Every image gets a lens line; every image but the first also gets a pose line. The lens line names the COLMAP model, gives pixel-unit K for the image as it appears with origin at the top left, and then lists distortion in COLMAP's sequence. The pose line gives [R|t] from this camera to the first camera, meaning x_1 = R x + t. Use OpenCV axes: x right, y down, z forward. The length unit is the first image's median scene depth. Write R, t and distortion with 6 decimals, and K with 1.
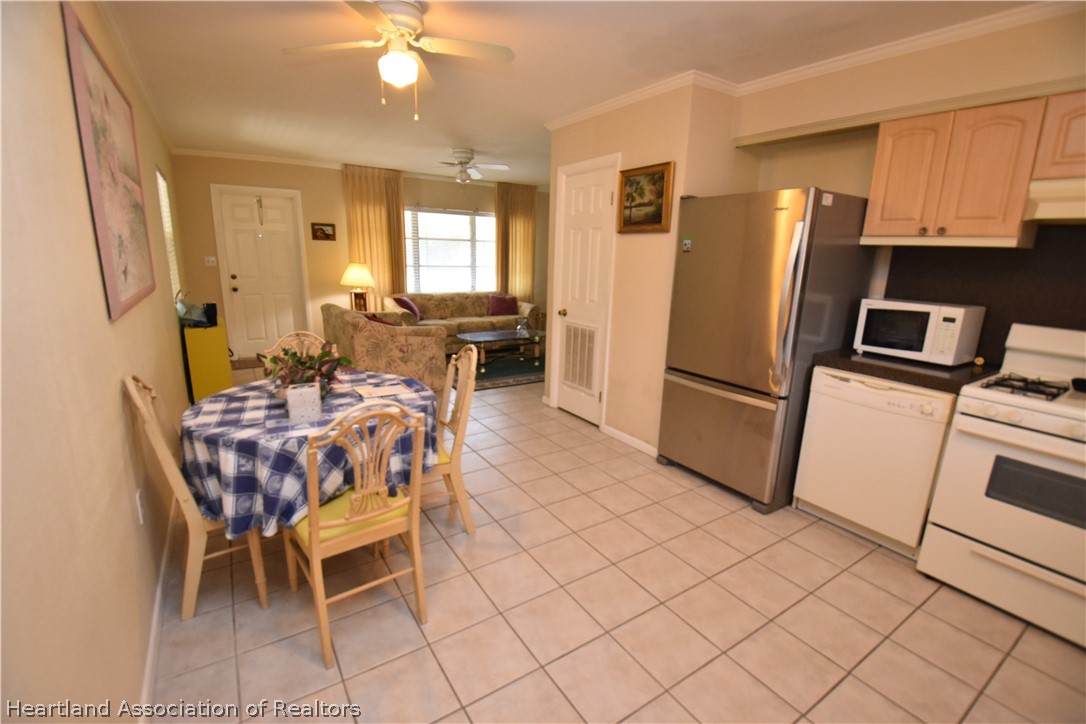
lens RADIAL K [[479.1, 0, 540.5], [0, 479.1, 365.6], [0, 0, 1]] dist [-0.011084, -0.008789]
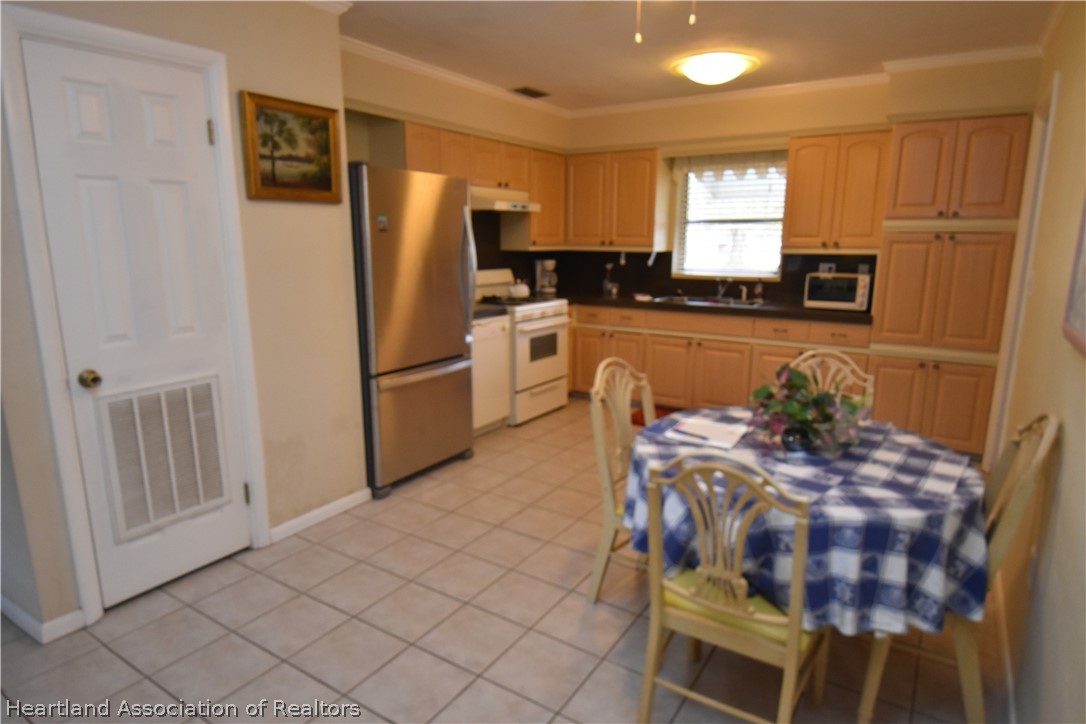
lens RADIAL K [[624.4, 0, 537.1], [0, 624.4, 367.8], [0, 0, 1]] dist [0.046200, -0.063840]
pose [[-0.394818, -0.215892, 0.893034, -0.884493], [0.197566, 0.929311, 0.312007, -0.324744], [-0.897266, 0.299619, -0.324256, 1.265956]]
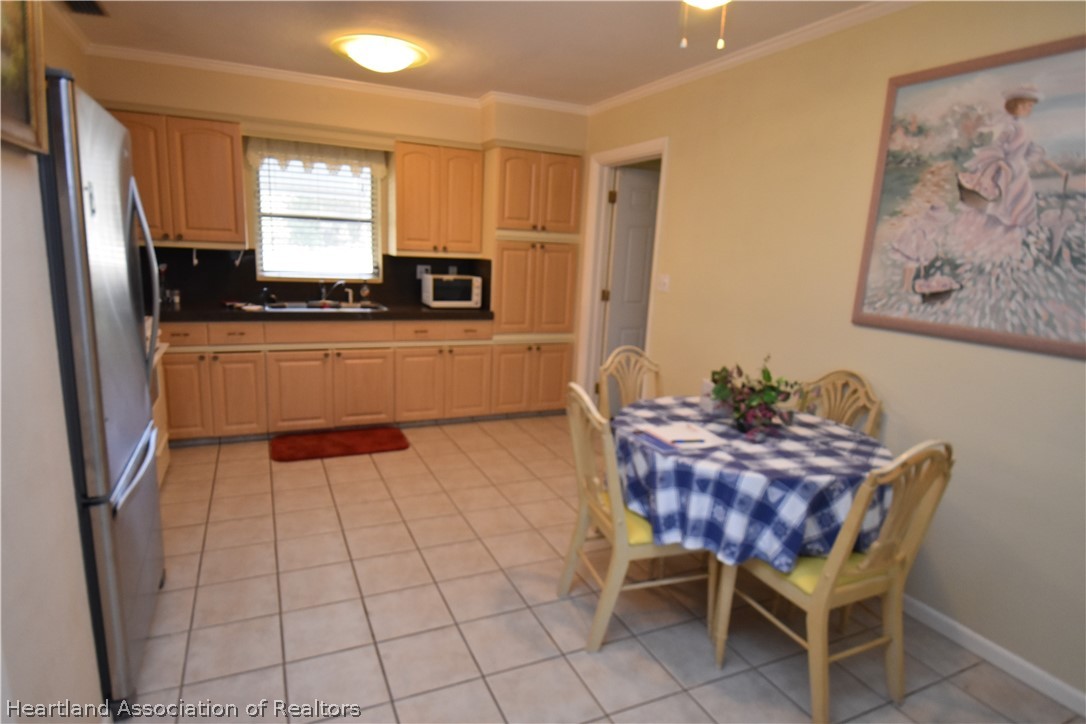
lens RADIAL K [[600.4, 0, 526.1], [0, 600.4, 367.1], [0, 0, 1]] dist [0.047985, -0.047515]
pose [[-0.983870, -0.102878, 0.146343, -0.173085], [-0.032197, 0.906562, 0.420843, -0.382698], [-0.175965, 0.409343, -0.895251, 1.576423]]
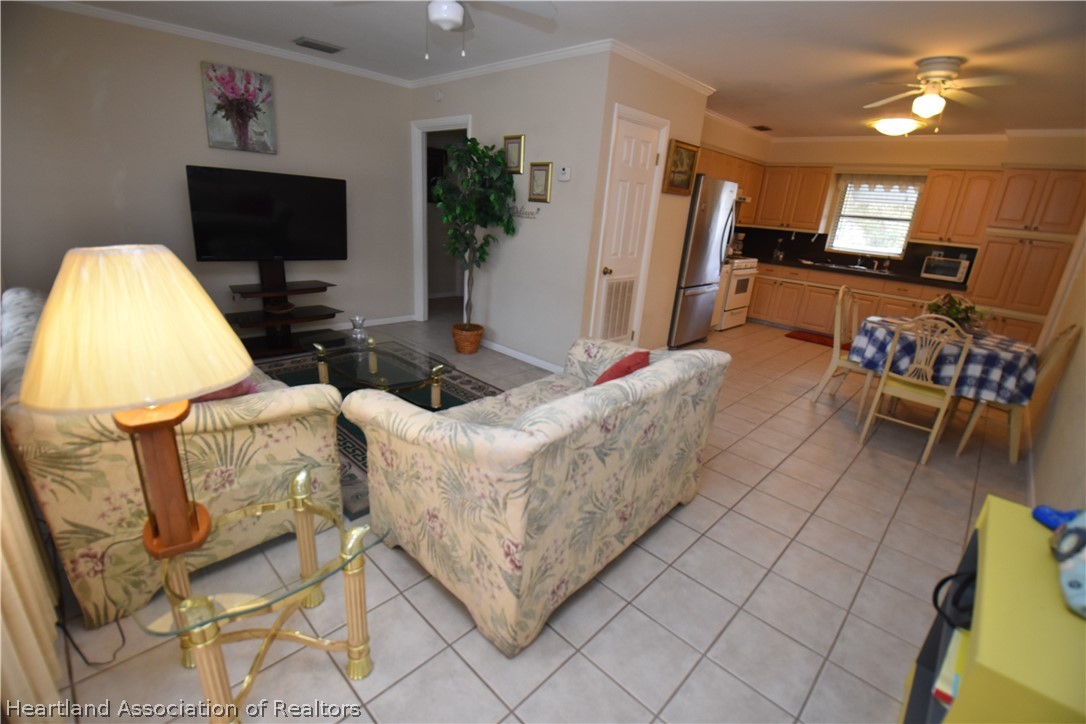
lens RADIAL K [[479.1, 0, 540.5], [0, 479.1, 365.6], [0, 0, 1]] dist [-0.011084, -0.008789]
pose [[-0.208303, -0.353058, 0.912118, -1.288055], [0.148432, 0.910362, 0.386276, -0.494658], [-0.966736, 0.215850, -0.137226, 1.975530]]
